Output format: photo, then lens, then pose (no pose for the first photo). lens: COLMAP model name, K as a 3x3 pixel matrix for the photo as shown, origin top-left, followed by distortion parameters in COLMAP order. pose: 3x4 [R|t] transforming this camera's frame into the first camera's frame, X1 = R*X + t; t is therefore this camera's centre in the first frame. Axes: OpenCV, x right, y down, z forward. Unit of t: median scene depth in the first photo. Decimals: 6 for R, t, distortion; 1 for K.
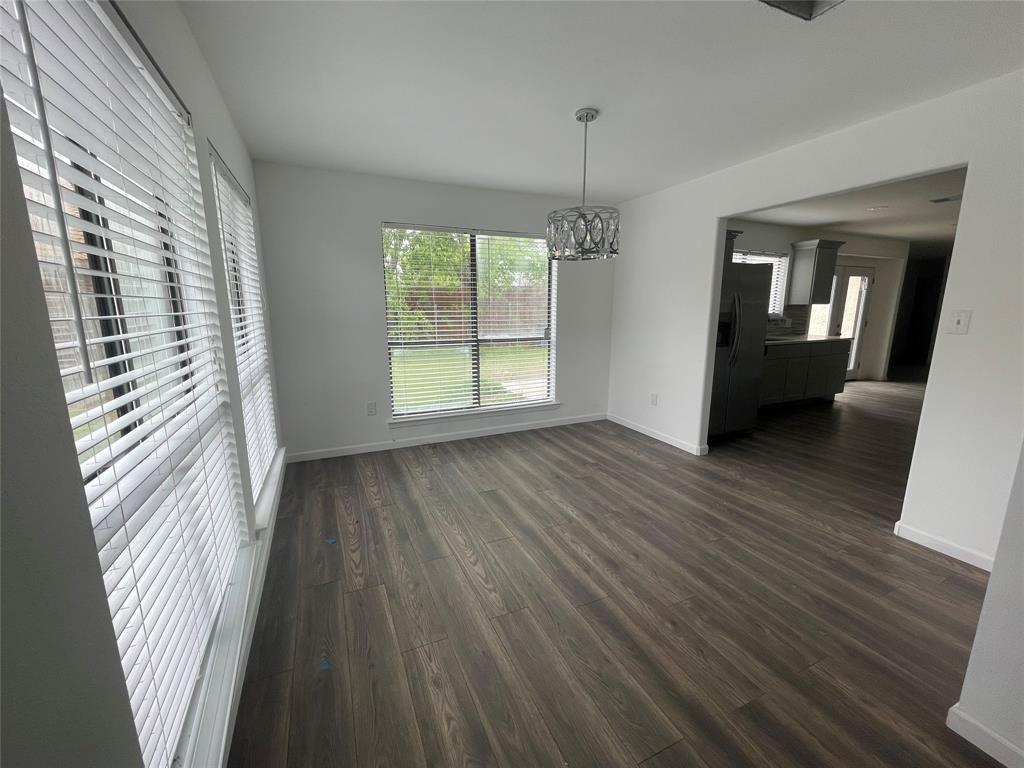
lens RADIAL K [[416.5, 0, 509.5], [0, 416.5, 382.2], [0, 0, 1]] dist [0.002976, 0.001579]
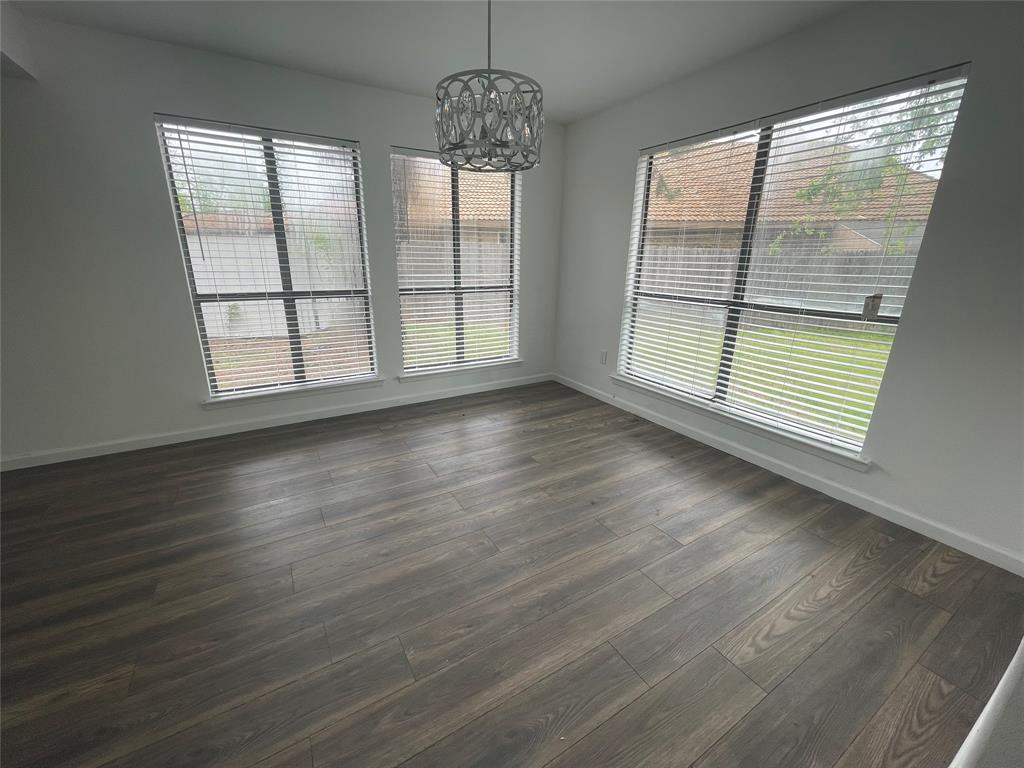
lens RADIAL K [[416.5, 0, 510.4], [0, 416.5, 386.9], [0, 0, 1]] dist [0.002976, 0.001579]
pose [[0.098472, 0.298227, -0.949402, 0.573164], [-0.194112, 0.941469, 0.275602, -0.093001], [0.976024, 0.157151, 0.150598, 0.607841]]
